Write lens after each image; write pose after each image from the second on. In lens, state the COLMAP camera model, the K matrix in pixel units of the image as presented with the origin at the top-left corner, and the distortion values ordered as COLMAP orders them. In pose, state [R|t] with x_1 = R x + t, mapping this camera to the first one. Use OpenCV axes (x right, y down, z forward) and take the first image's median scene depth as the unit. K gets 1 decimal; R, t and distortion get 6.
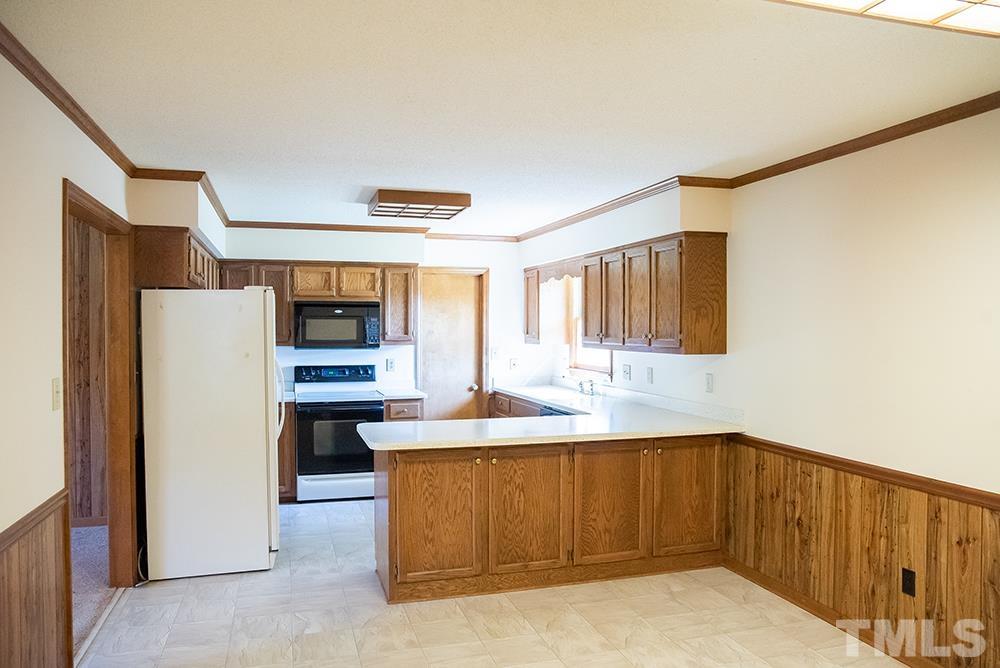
lens RADIAL K [[743.7, 0, 500.7], [0, 743.7, 334.6], [0, 0, 1]] dist [-0.038767, 0.000064]
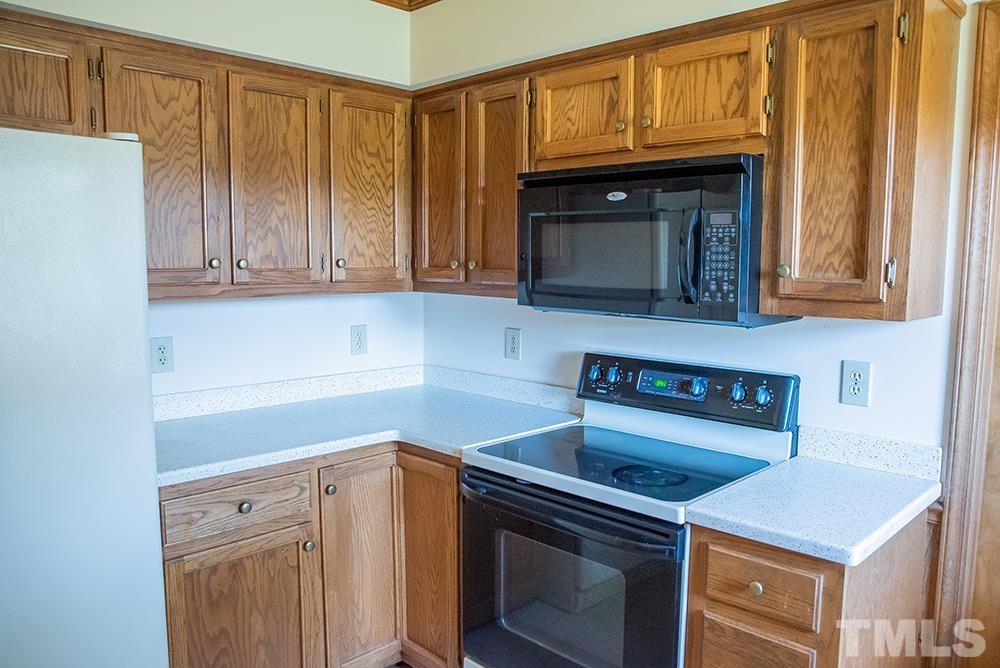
lens RADIAL K [[743.7, 0, 501.0], [0, 743.7, 336.3], [0, 0, 1]] dist [-0.038767, 0.000064]
pose [[0.492990, 0.094522, -0.864885, 0.031068], [-0.021407, 0.995098, 0.096551, -0.001681], [0.869771, -0.029084, 0.492597, 0.779147]]
